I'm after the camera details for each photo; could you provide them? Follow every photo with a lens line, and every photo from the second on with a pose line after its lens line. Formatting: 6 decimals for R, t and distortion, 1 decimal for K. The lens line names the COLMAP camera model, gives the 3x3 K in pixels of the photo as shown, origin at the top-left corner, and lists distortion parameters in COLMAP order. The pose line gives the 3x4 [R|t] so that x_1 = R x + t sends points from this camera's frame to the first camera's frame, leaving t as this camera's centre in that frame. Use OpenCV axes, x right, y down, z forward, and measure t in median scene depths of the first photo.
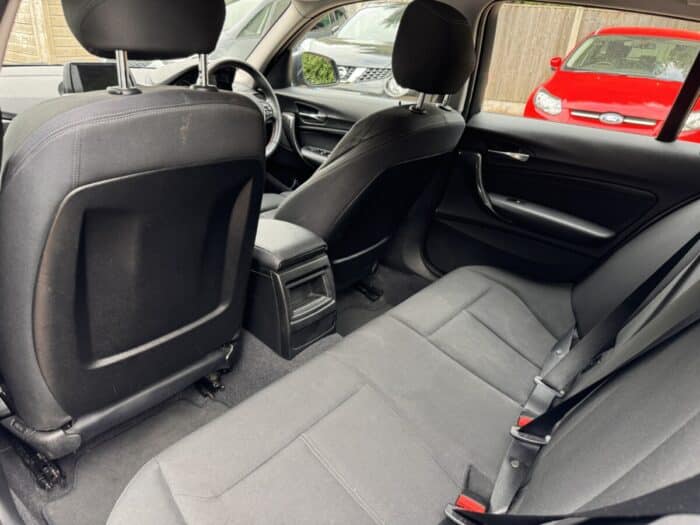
lens RADIAL K [[485.6, 0, 350.0], [0, 485.6, 262.5], [0, 0, 1]] dist [0.047952, -0.054370]
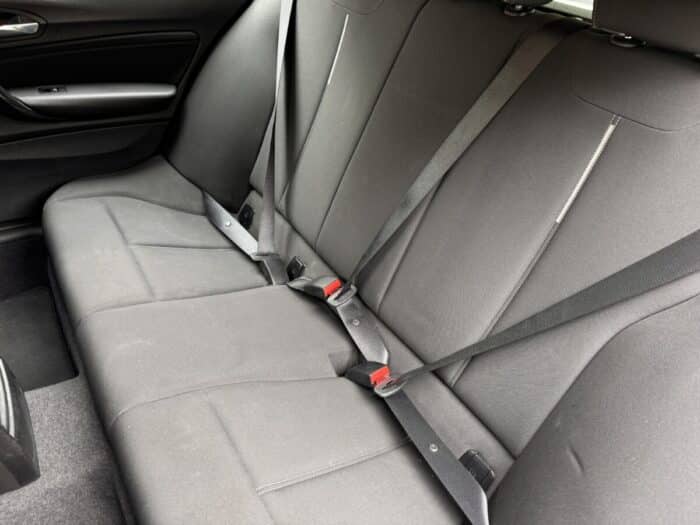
lens RADIAL K [[485.6, 0, 350.0], [0, 485.6, 262.5], [0, 0, 1]] dist [0.047952, -0.054370]
pose [[0.325119, -0.612711, 0.720335, -0.228130], [0.334792, 0.786960, 0.518275, -0.165190], [-0.884427, 0.072662, 0.460986, 0.290810]]
